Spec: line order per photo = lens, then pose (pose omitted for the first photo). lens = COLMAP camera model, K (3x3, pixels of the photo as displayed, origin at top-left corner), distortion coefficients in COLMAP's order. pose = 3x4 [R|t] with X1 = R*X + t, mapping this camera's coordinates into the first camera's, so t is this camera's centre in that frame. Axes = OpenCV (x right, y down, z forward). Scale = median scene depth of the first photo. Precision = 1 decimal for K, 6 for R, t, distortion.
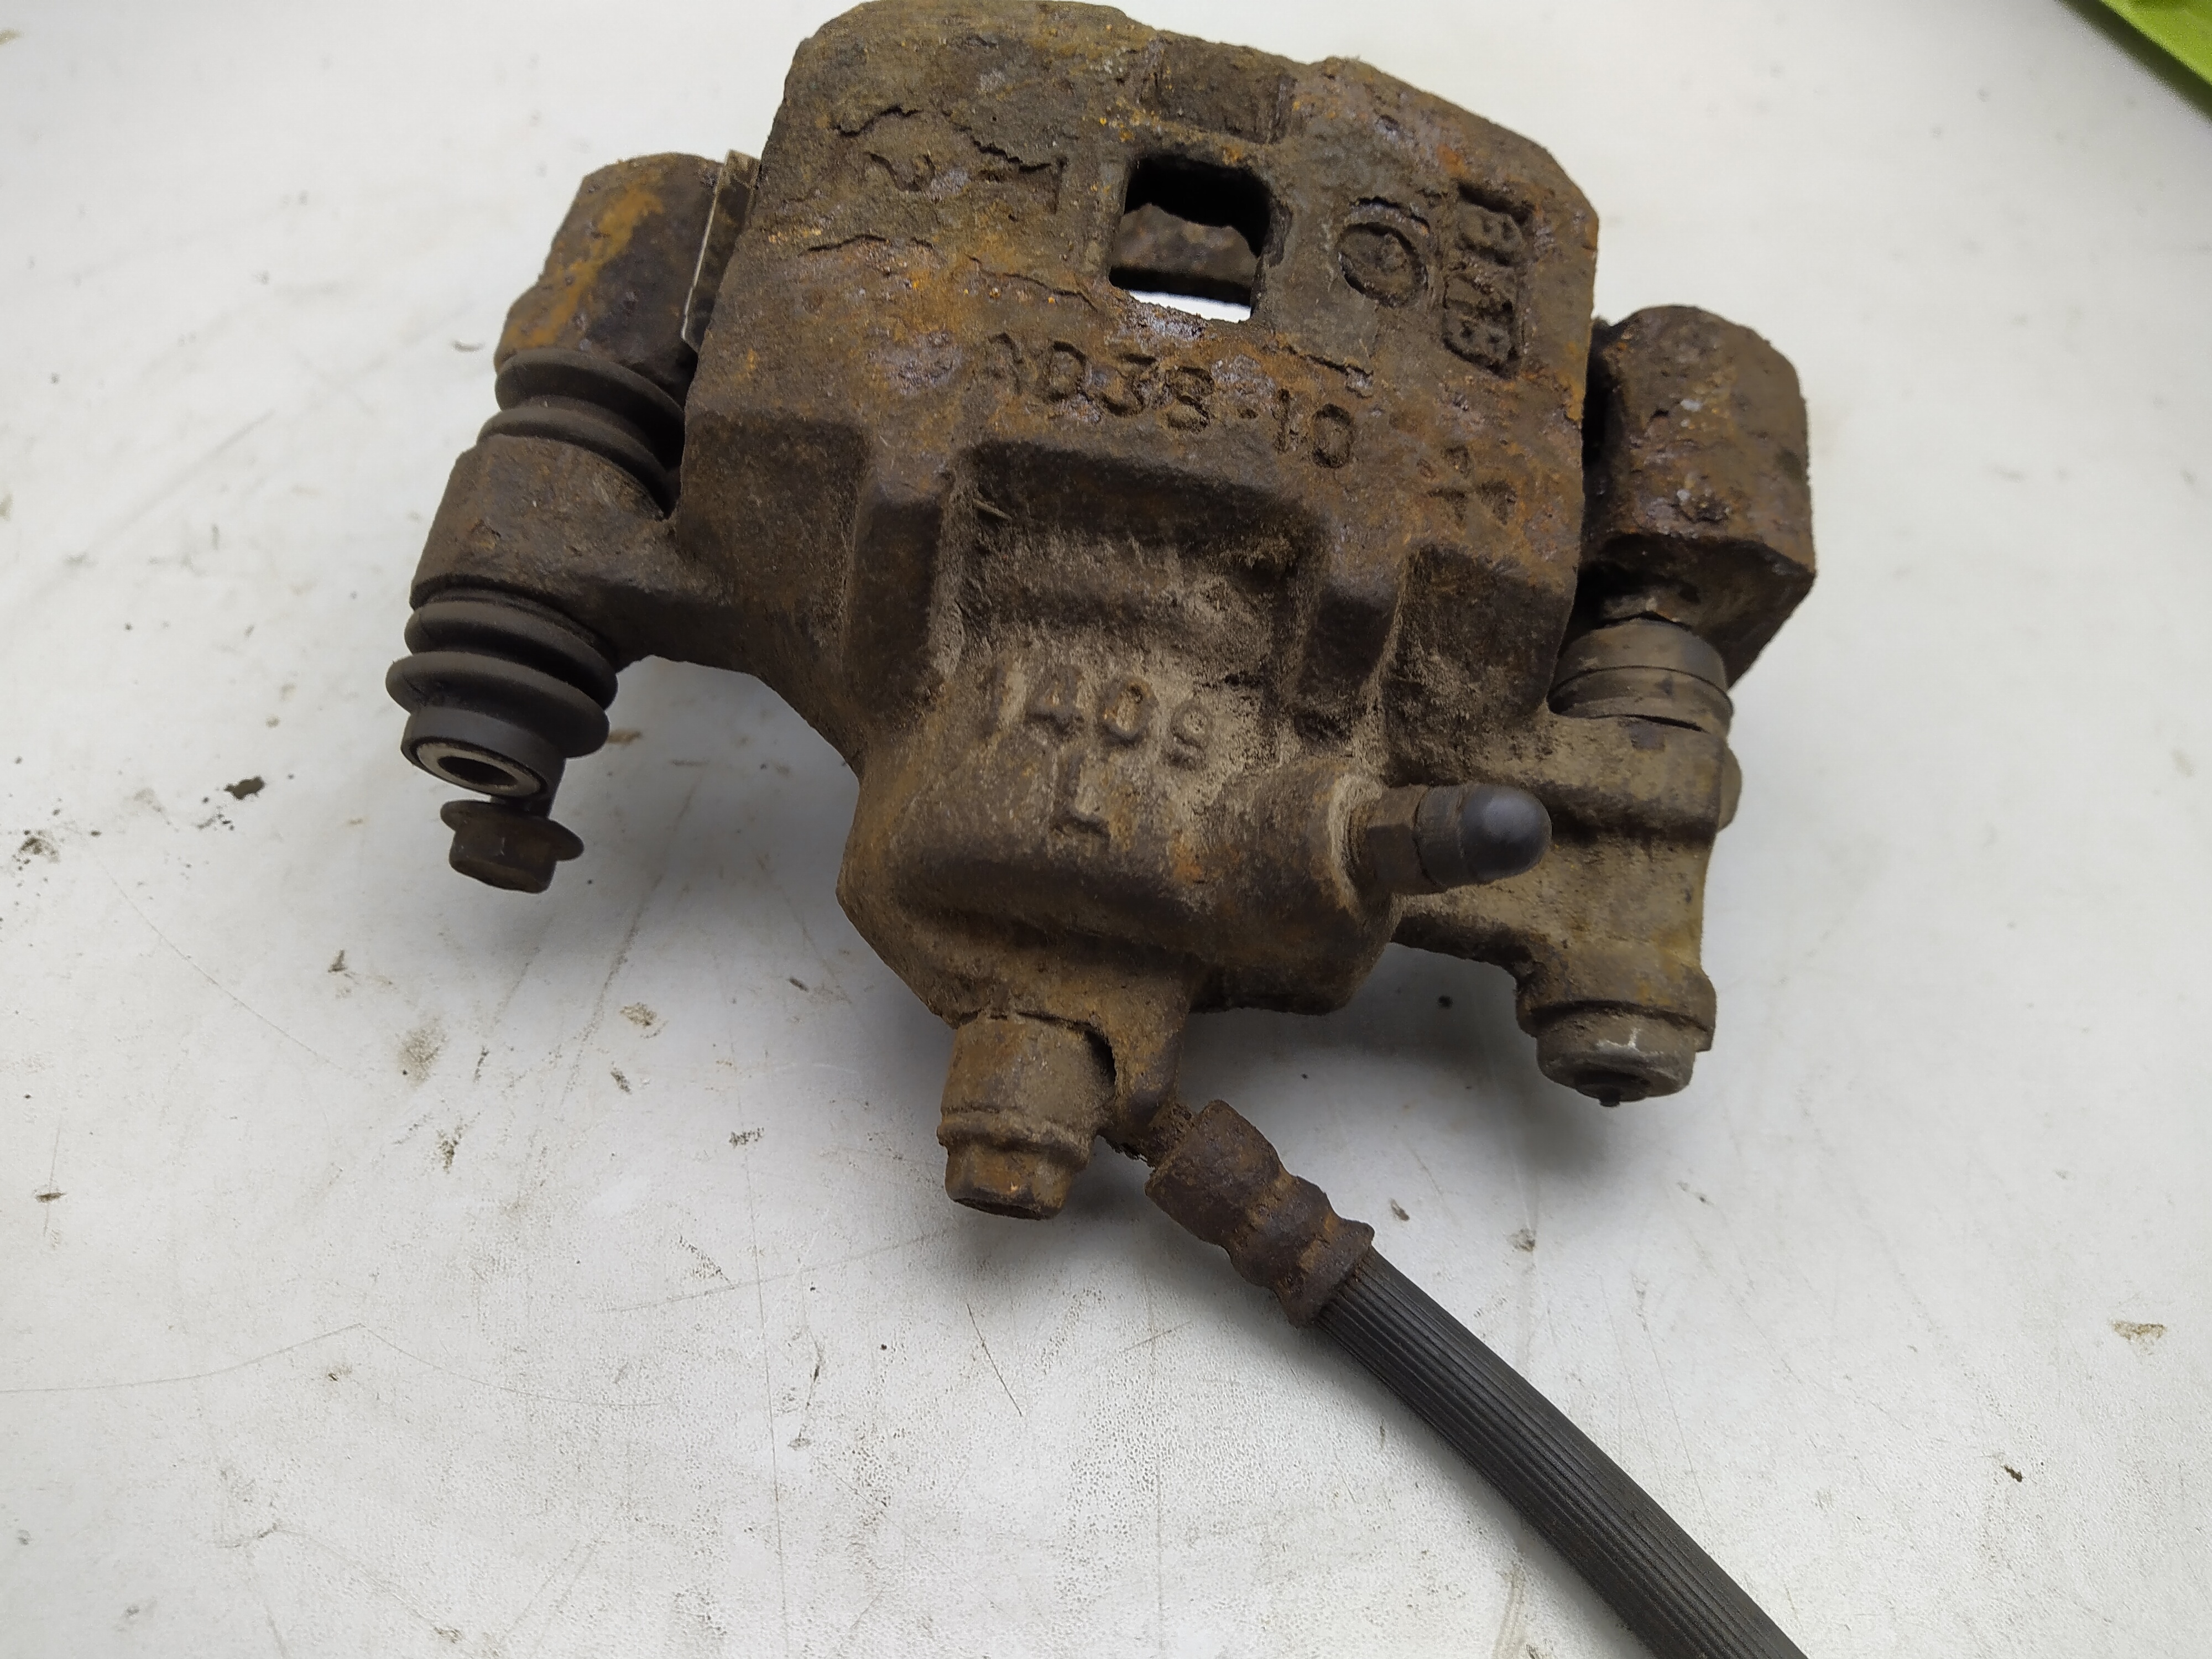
lens RADIAL K [[1699.0, 0, 1106.0], [0, 1699.0, 829.5], [0, 0, 1]] dist [0.100233, -0.195139]
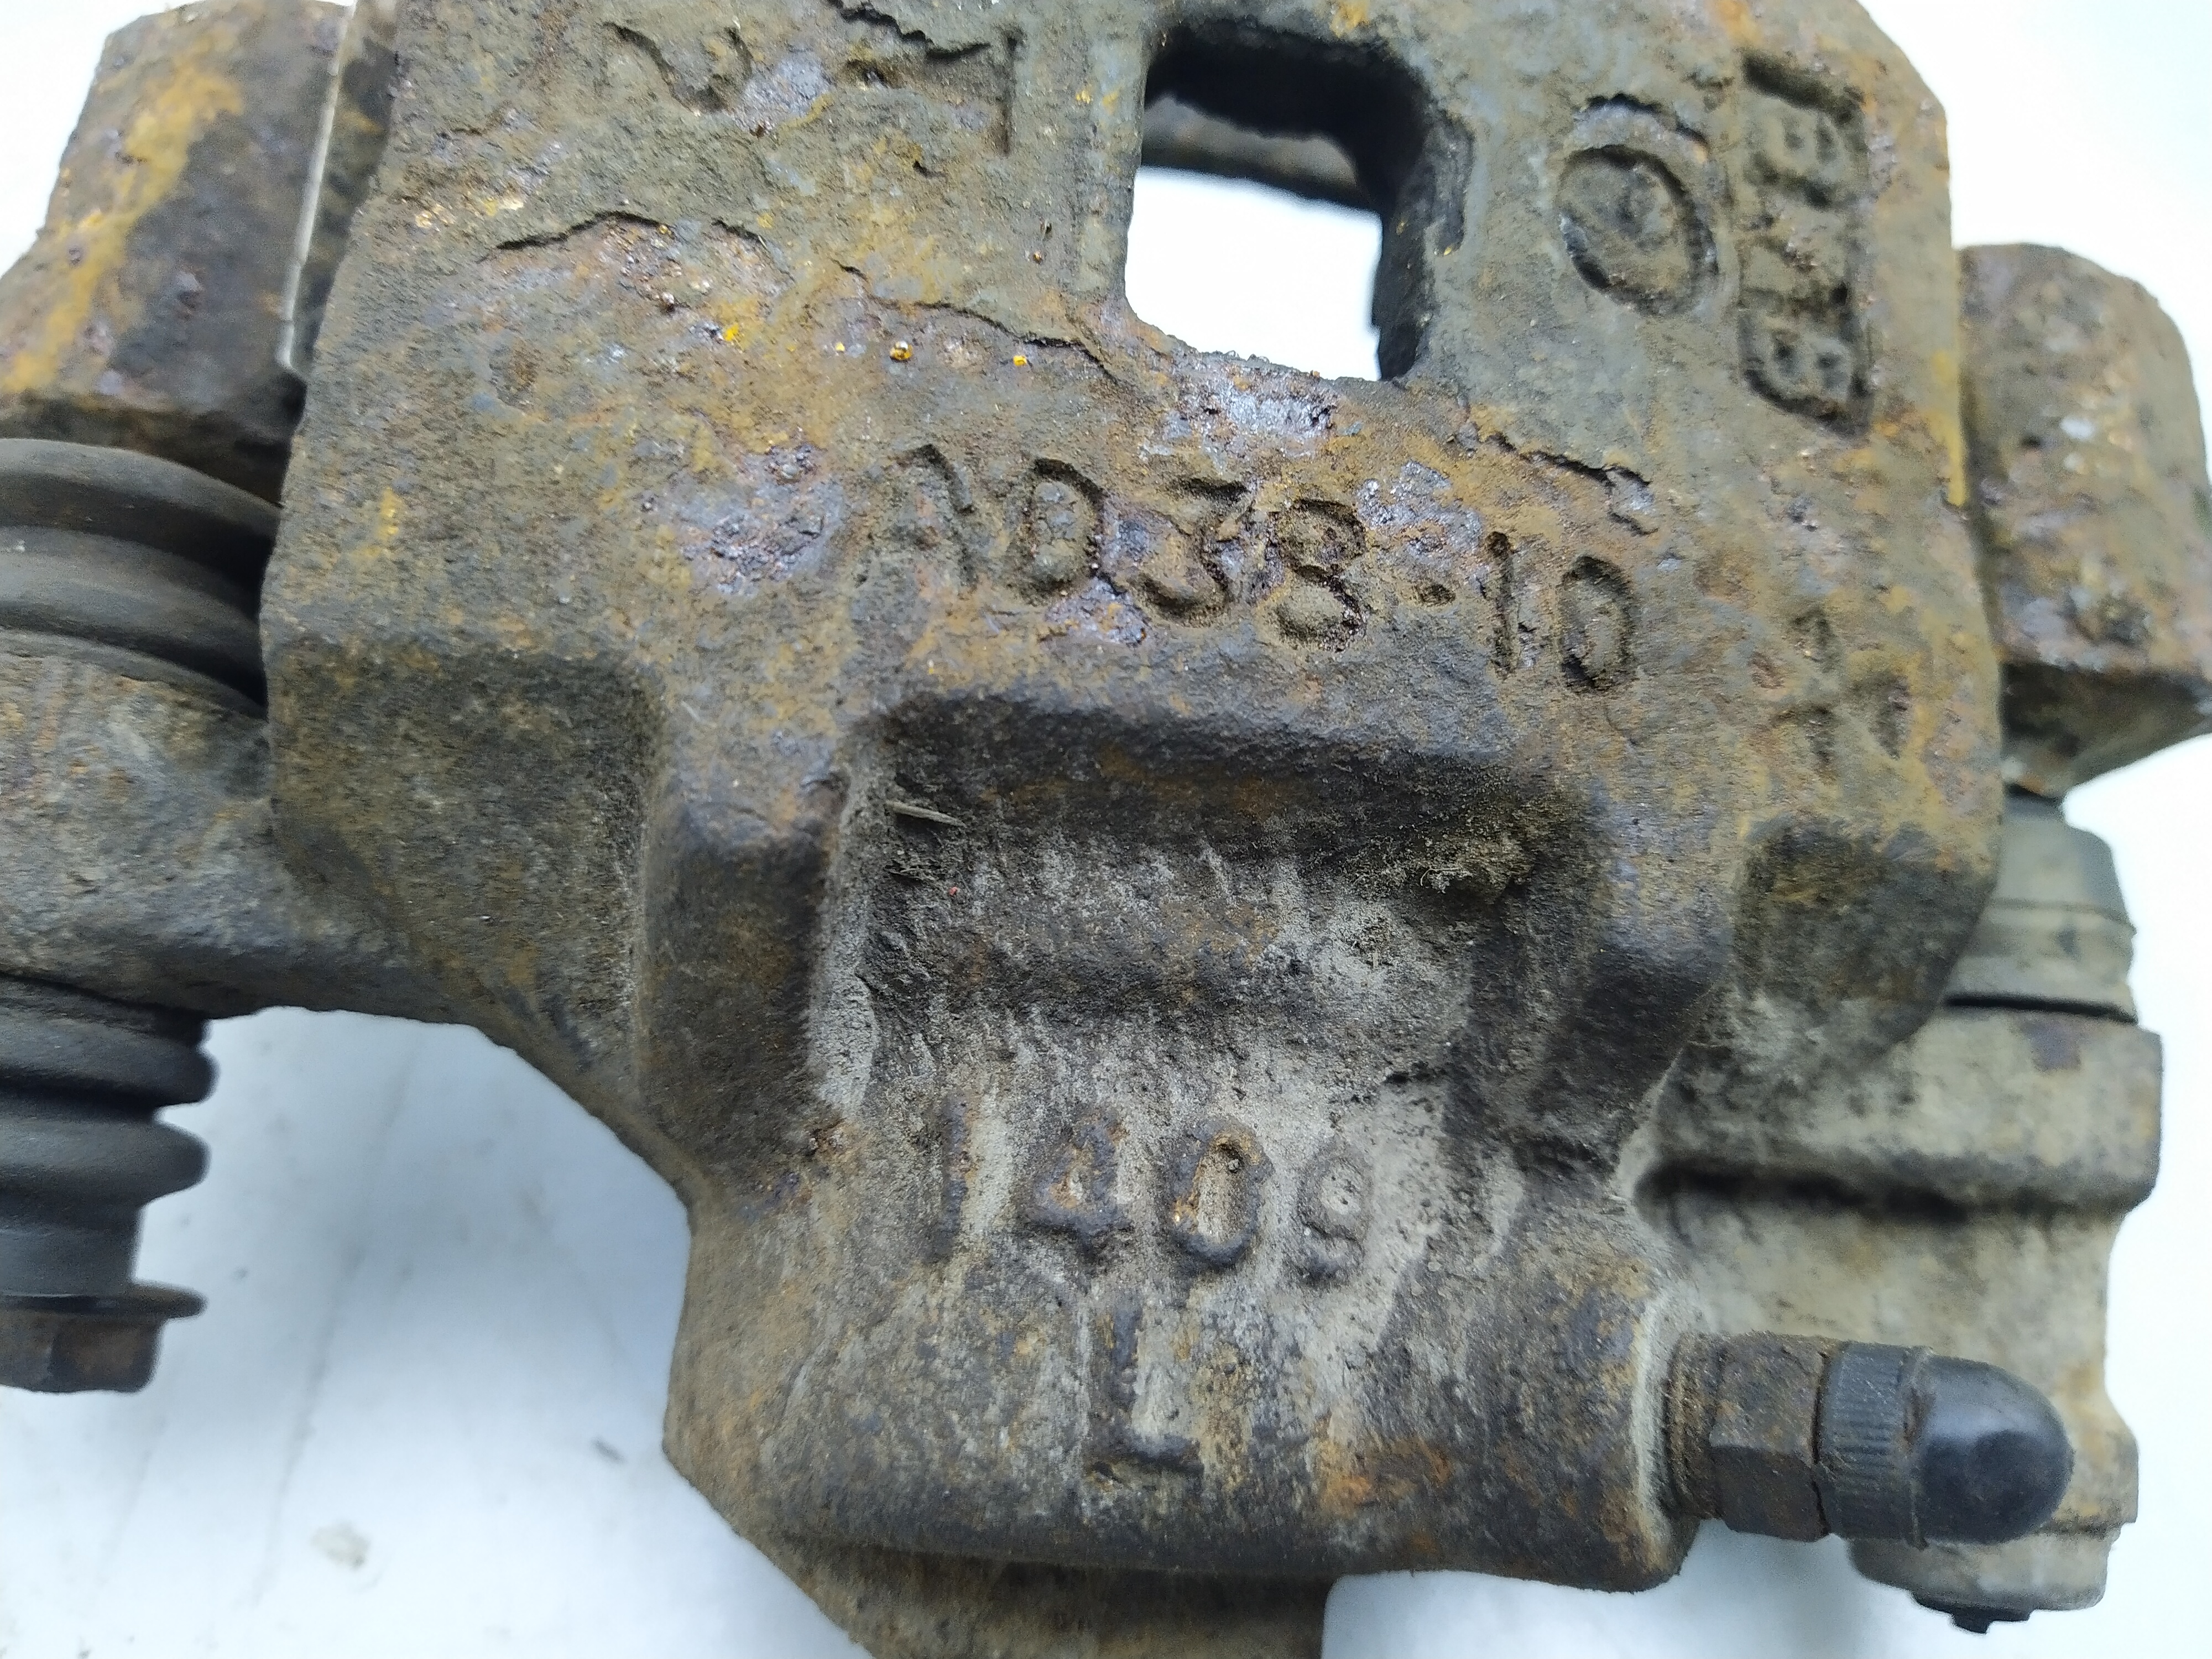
lens RADIAL K [[1764.8, 0, 1106.0], [0, 1764.8, 829.5], [0, 0, 1]] dist [0.067154, -0.223367]
pose [[0.994655, -0.056970, 0.086113, -0.058045], [0.042992, 0.986782, 0.156244, -0.255100], [-0.093876, -0.151707, 0.983957, 0.487055]]
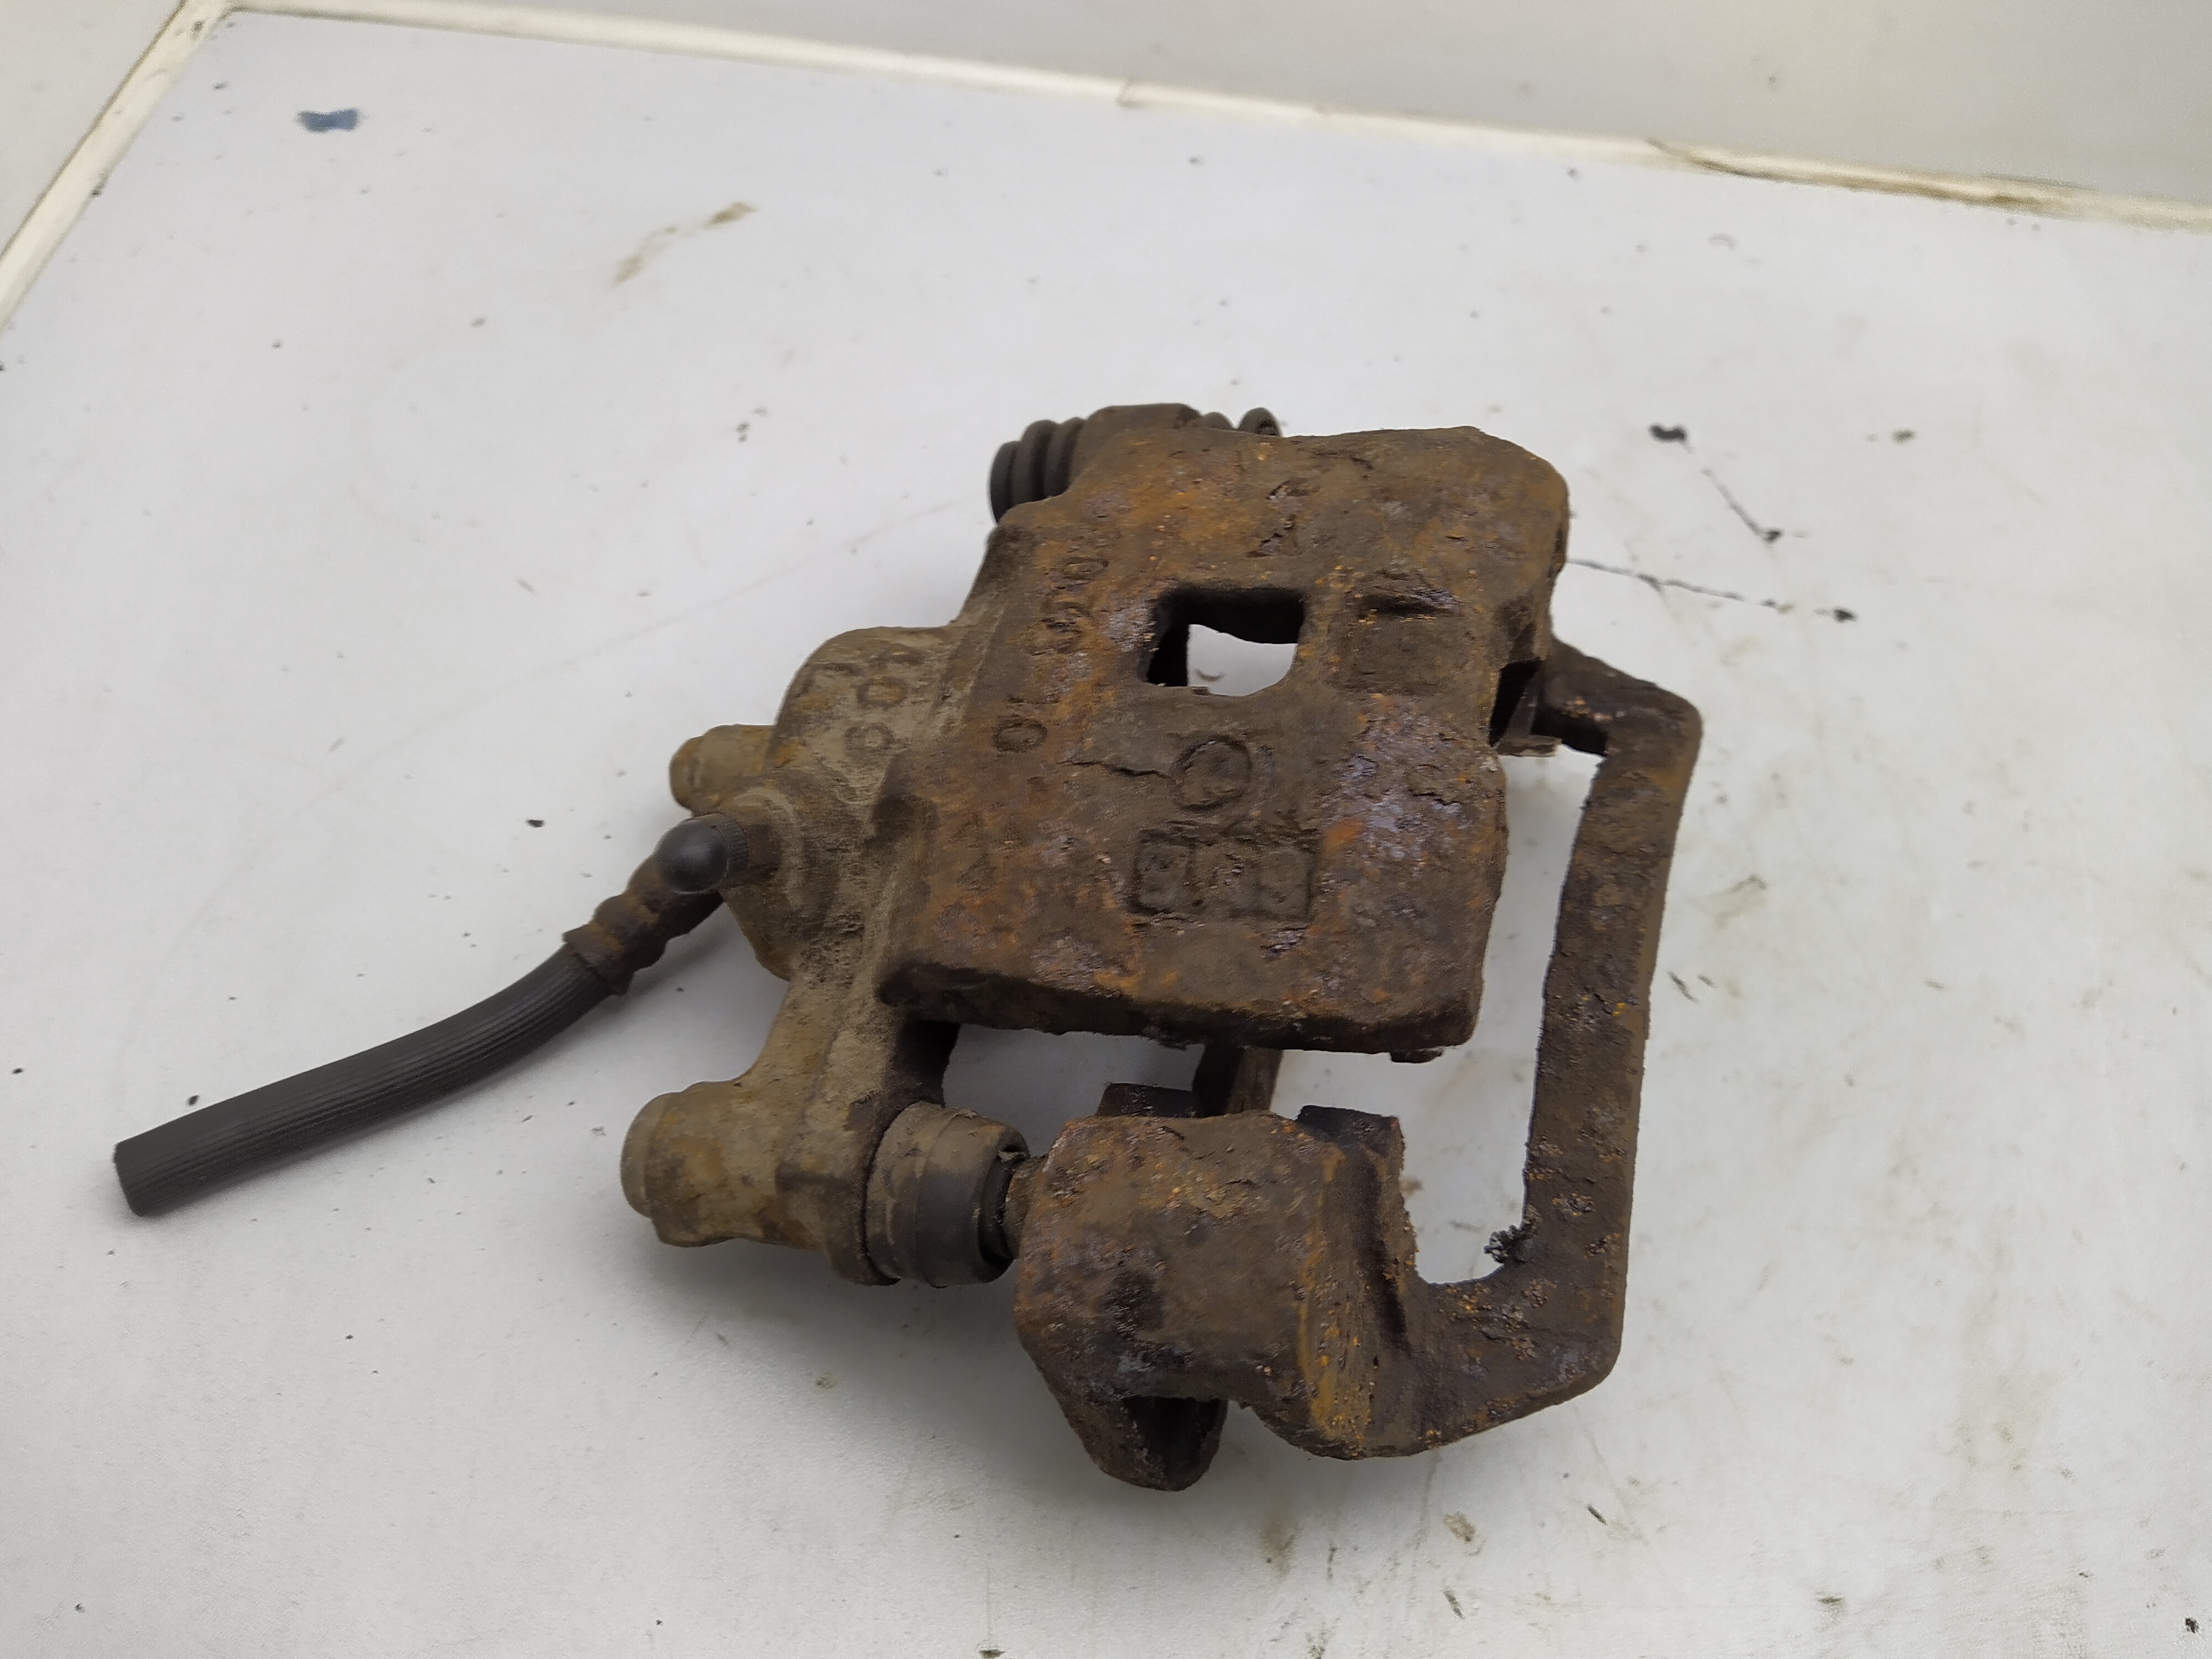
lens RADIAL K [[1699.0, 0, 1106.0], [0, 1699.0, 829.5], [0, 0, 1]] dist [0.100233, -0.195139]
pose [[-0.151530, 0.717060, -0.680341, 0.983646], [-0.792385, 0.323342, 0.517278, -0.873026], [0.590902, 0.617475, 0.519191, 0.442961]]
